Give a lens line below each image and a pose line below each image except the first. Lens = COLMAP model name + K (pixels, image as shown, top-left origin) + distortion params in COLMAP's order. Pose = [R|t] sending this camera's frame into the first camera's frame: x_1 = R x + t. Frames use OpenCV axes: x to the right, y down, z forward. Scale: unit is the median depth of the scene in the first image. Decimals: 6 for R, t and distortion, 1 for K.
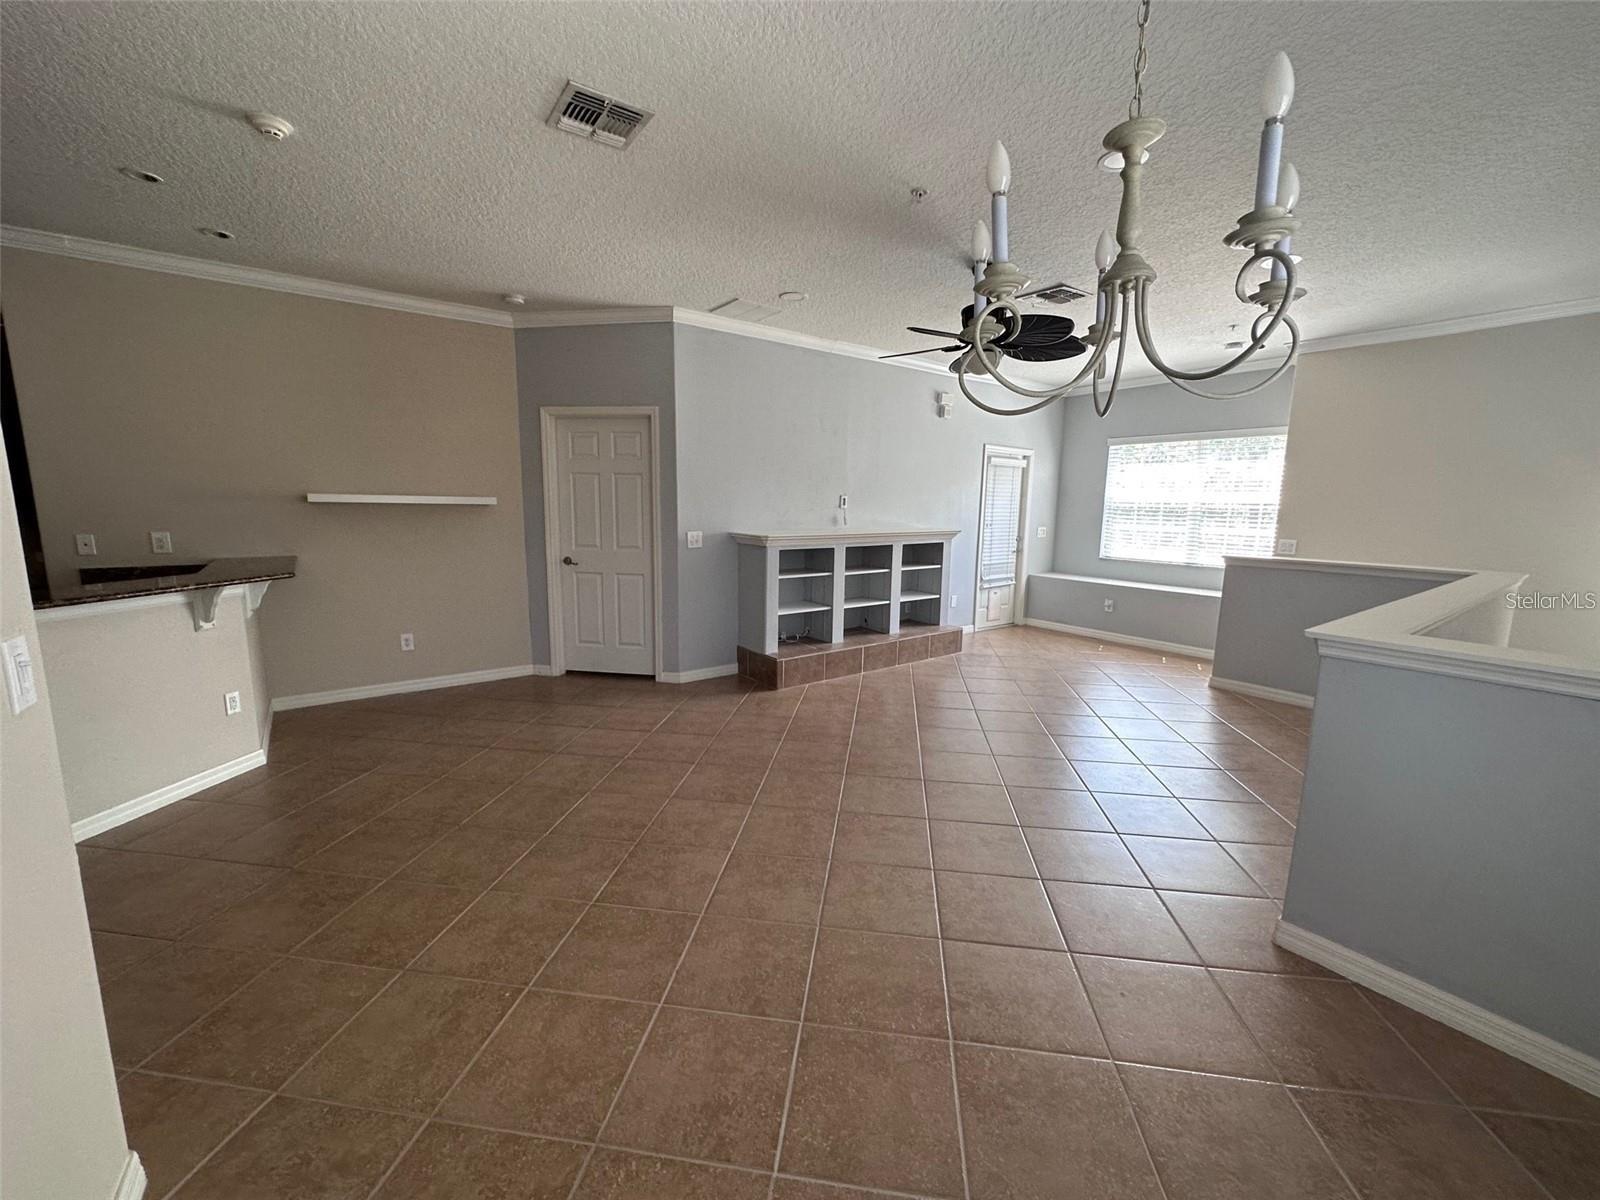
lens RADIAL K [[636.3, 0, 800.0], [0, 636.3, 600.0], [0, 0, 1]] dist [-0.000895, -0.000098]
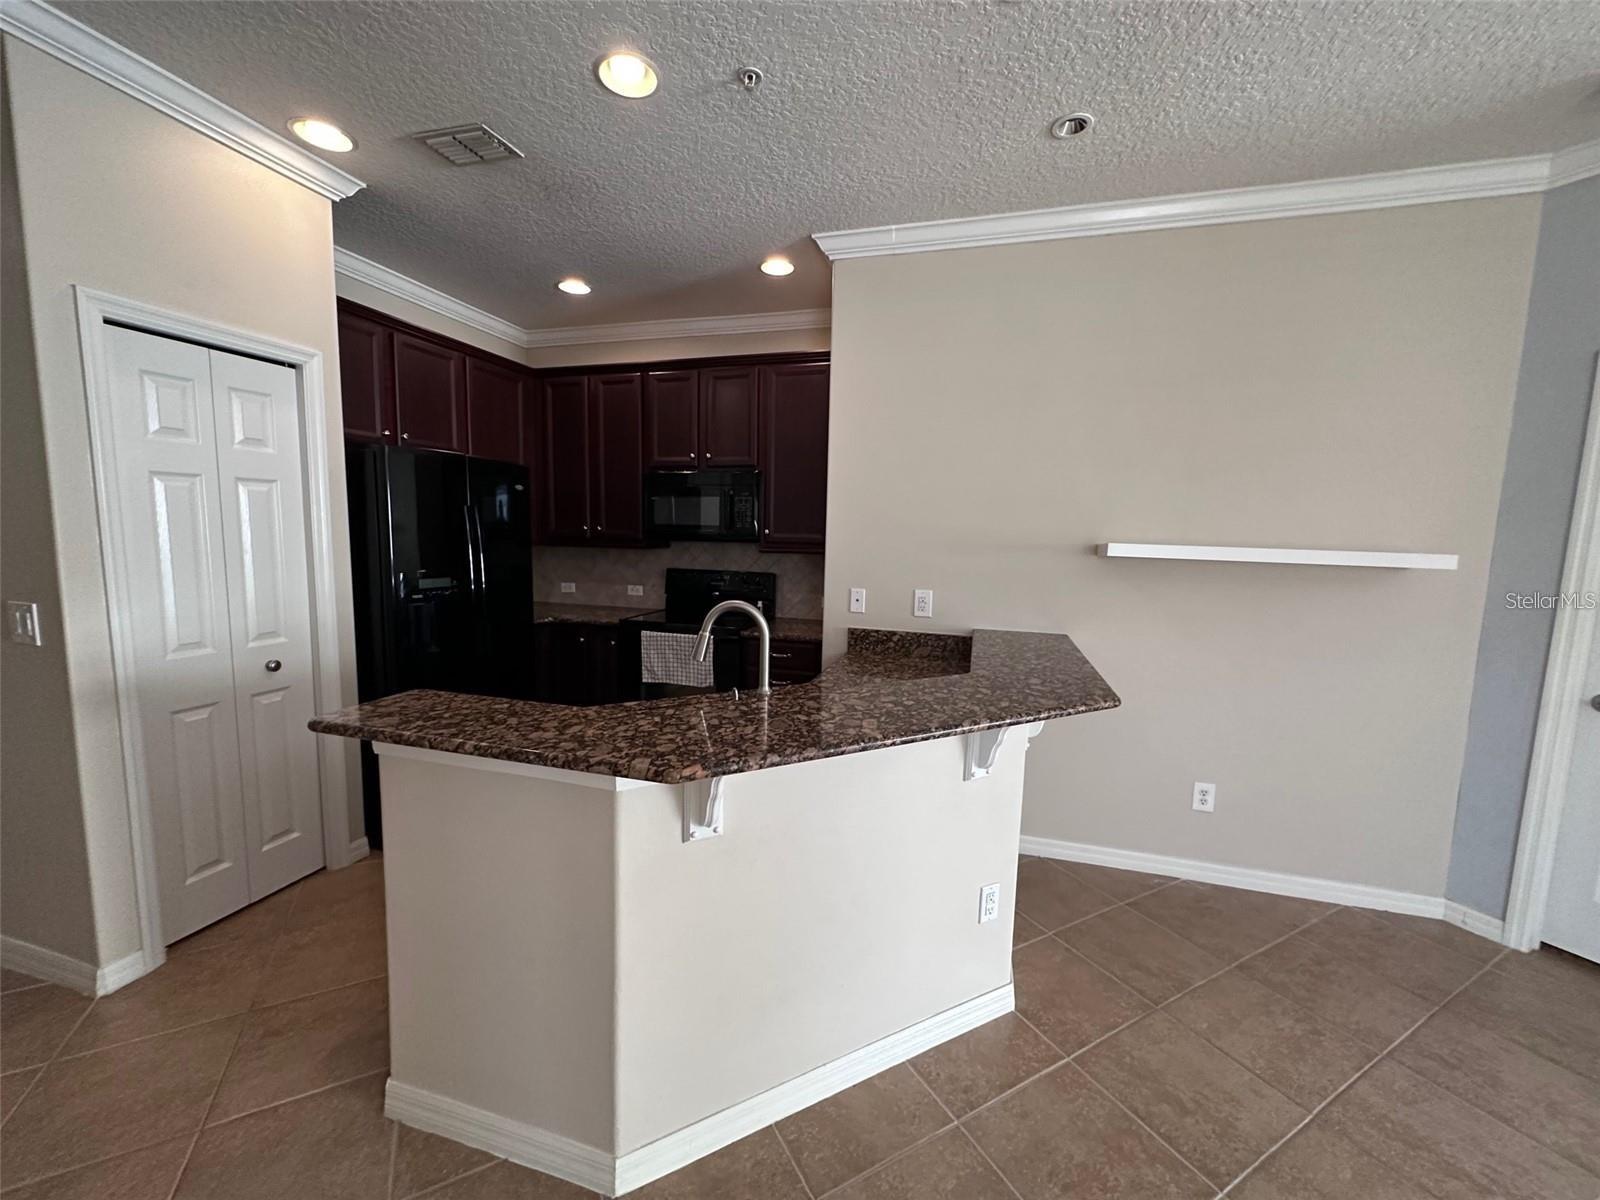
lens RADIAL K [[636.3, 0, 800.0], [0, 636.3, 600.0], [0, 0, 1]] dist [-0.000895, -0.000098]
pose [[0.596286, 0.088247, -0.797907, -0.323011], [-0.139916, 0.990151, 0.004948, -0.052186], [0.790485, 0.108690, 0.602760, 0.280869]]
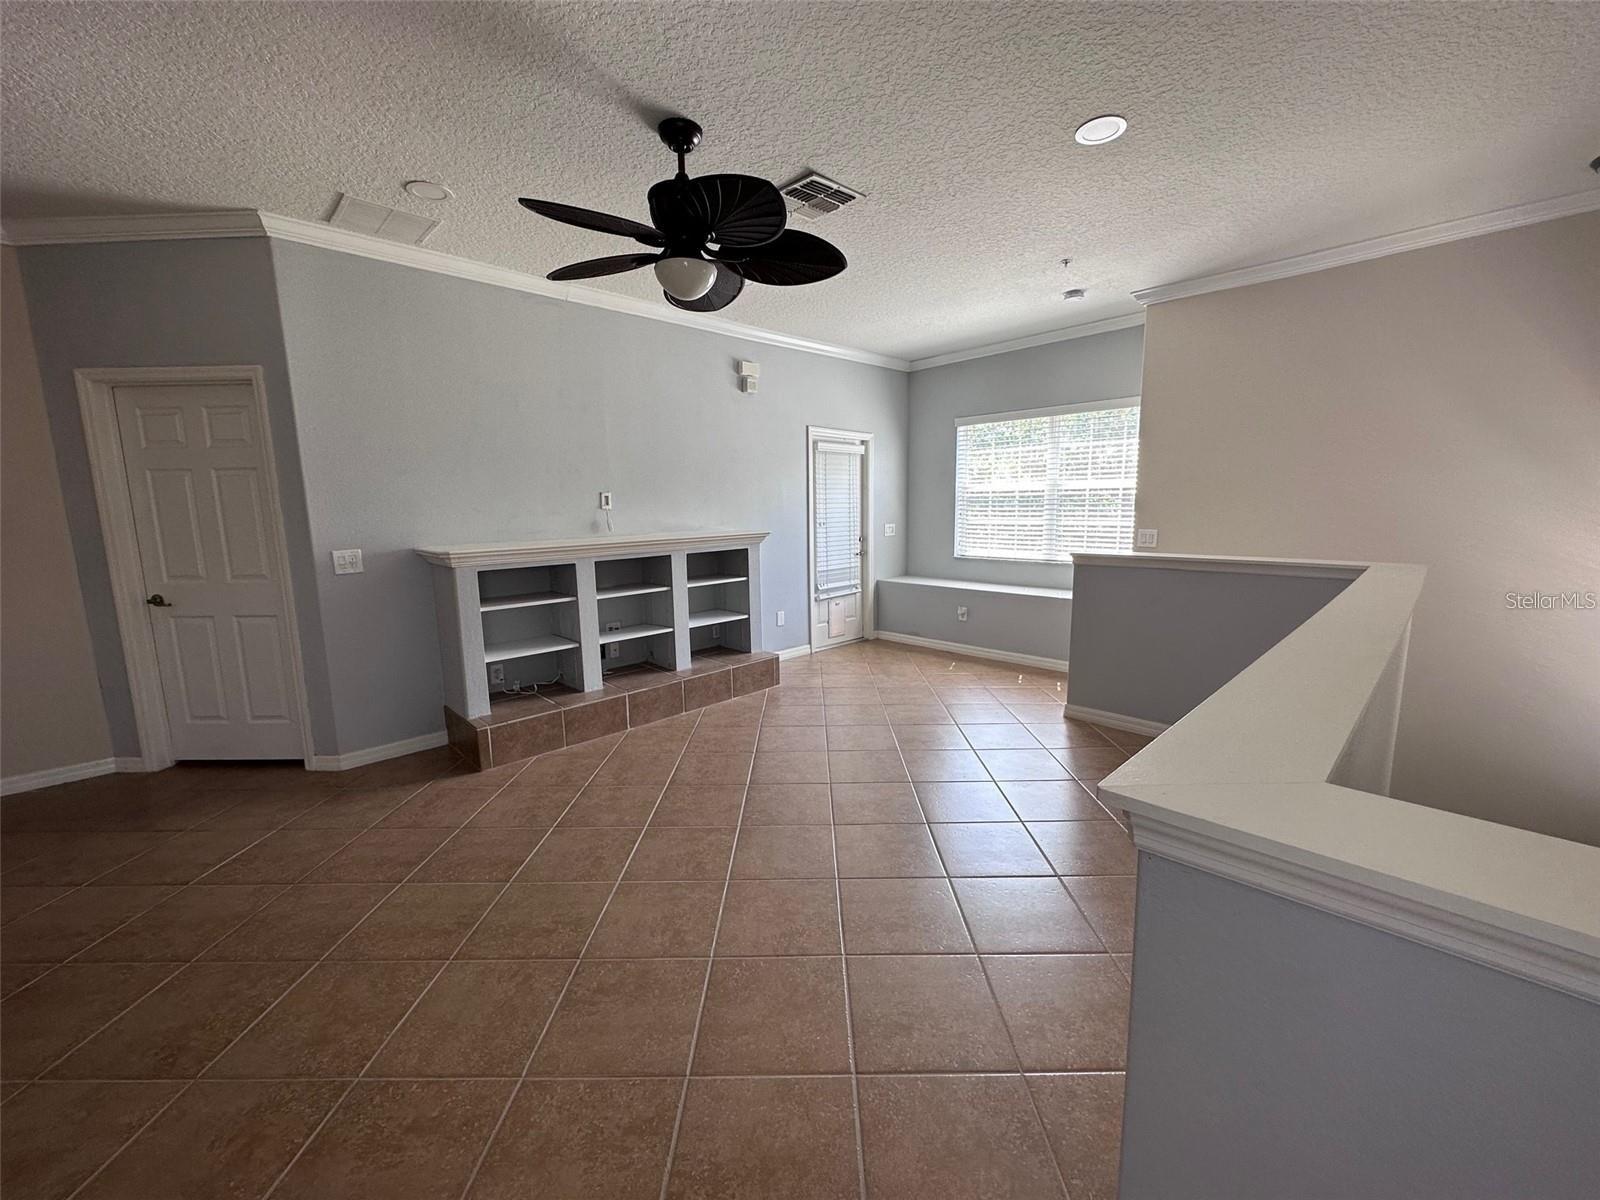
lens RADIAL K [[636.3, 0, 800.0], [0, 636.3, 600.0], [0, 0, 1]] dist [-0.000895, -0.000098]
pose [[0.990749, -0.049819, 0.126231, 0.202513], [0.050086, 0.998744, 0.001061, -0.026153], [-0.126125, 0.005271, 0.992000, 0.226777]]
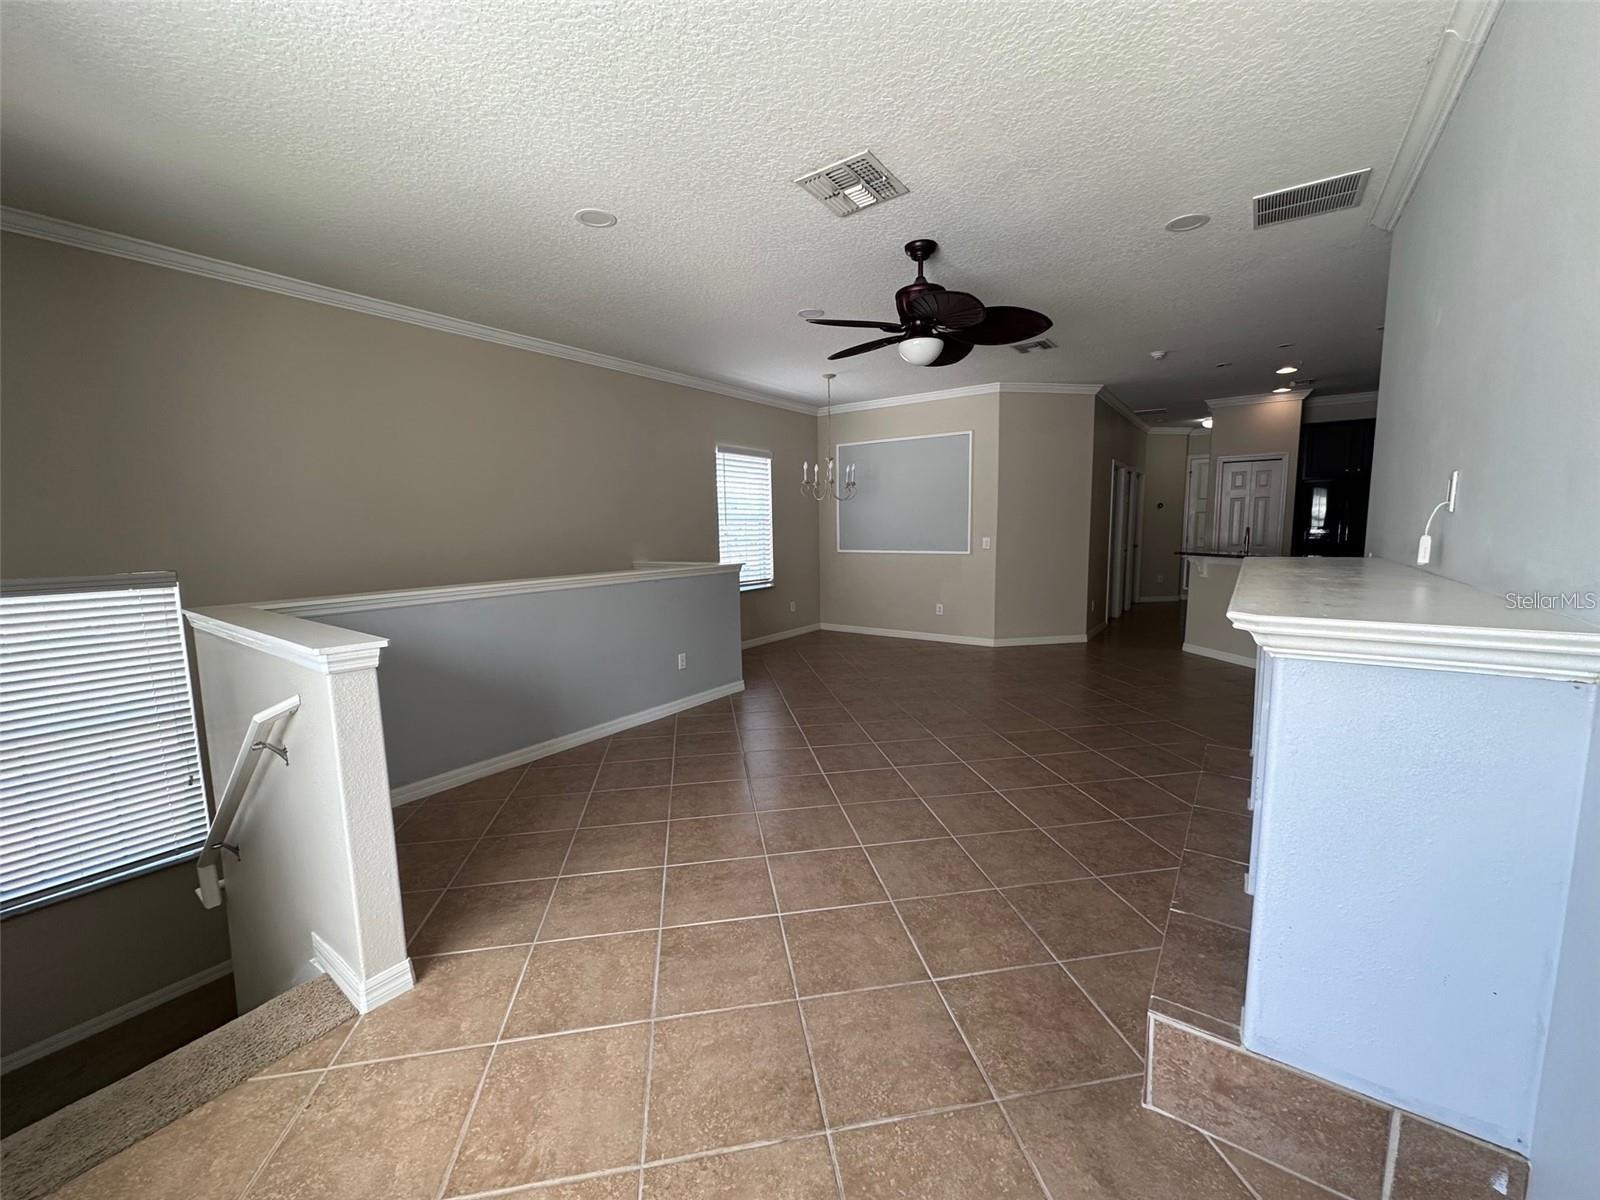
lens RADIAL K [[650.4, 0, 800.0], [0, 650.4, 600.0], [0, 0, 1]] dist [-0.012076, 0.000236]
pose [[-0.951182, 0.023917, -0.307702, 0.490581], [-0.062007, 0.961854, 0.266443, -0.172482], [0.302337, 0.272515, -0.913415, 1.244303]]
